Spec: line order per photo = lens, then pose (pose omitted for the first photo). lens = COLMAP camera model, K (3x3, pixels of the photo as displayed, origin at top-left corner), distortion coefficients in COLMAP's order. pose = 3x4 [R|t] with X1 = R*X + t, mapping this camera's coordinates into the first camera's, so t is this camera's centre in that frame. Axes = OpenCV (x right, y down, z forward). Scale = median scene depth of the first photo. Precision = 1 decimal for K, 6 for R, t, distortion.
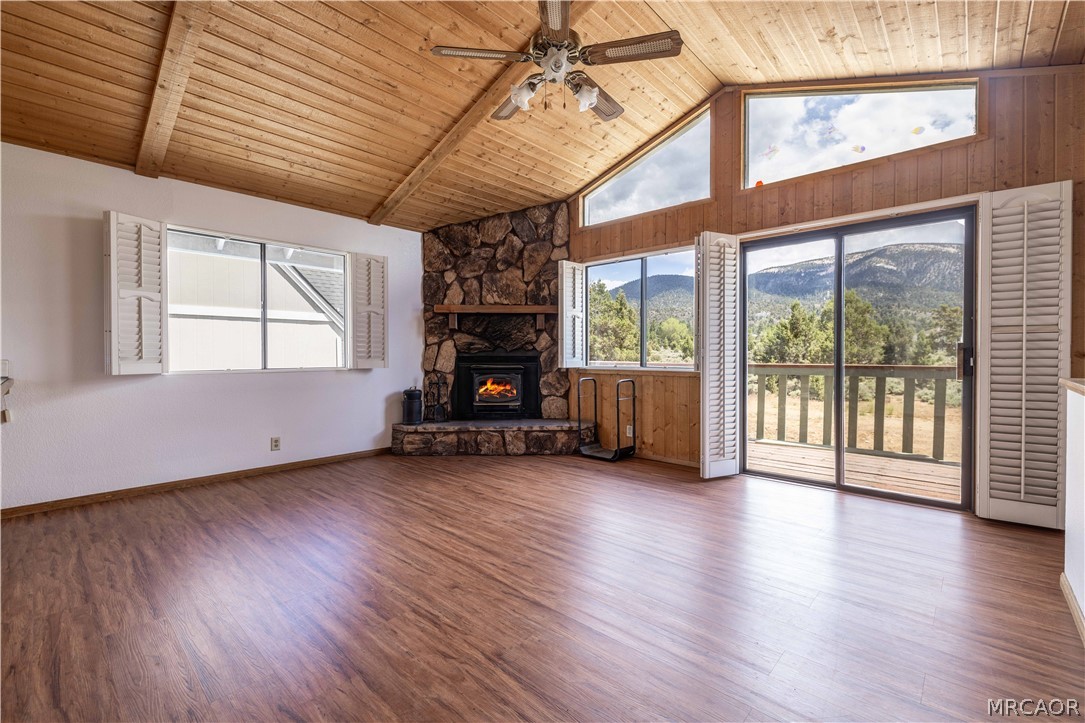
lens RADIAL K [[474.1, 0, 583.6], [0, 474.1, 359.0], [0, 0, 1]] dist [-0.001173, -0.000160]
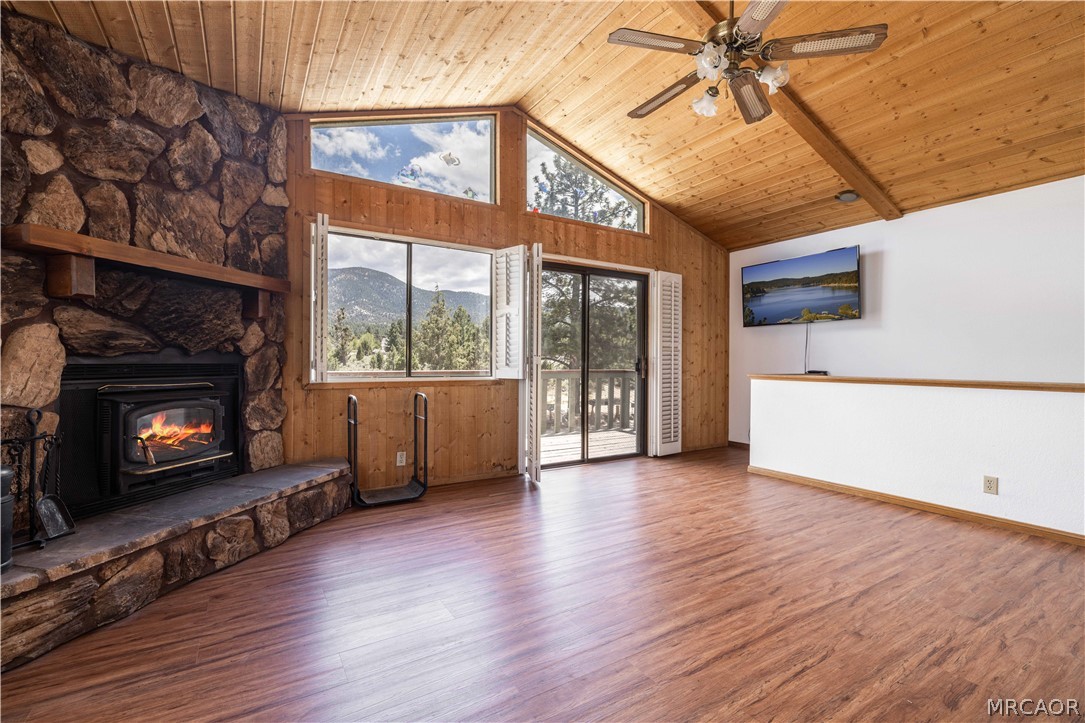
lens RADIAL K [[462.9, 0, 486.3], [0, 462.9, 363.2], [0, 0, 1]] dist [0.001000, -0.000273]
pose [[0.338206, -0.001159, 0.941071, -0.556894], [0.004125, 0.999991, -0.000251, -0.005909], [-0.941063, 0.003967, 0.338208, 0.581163]]
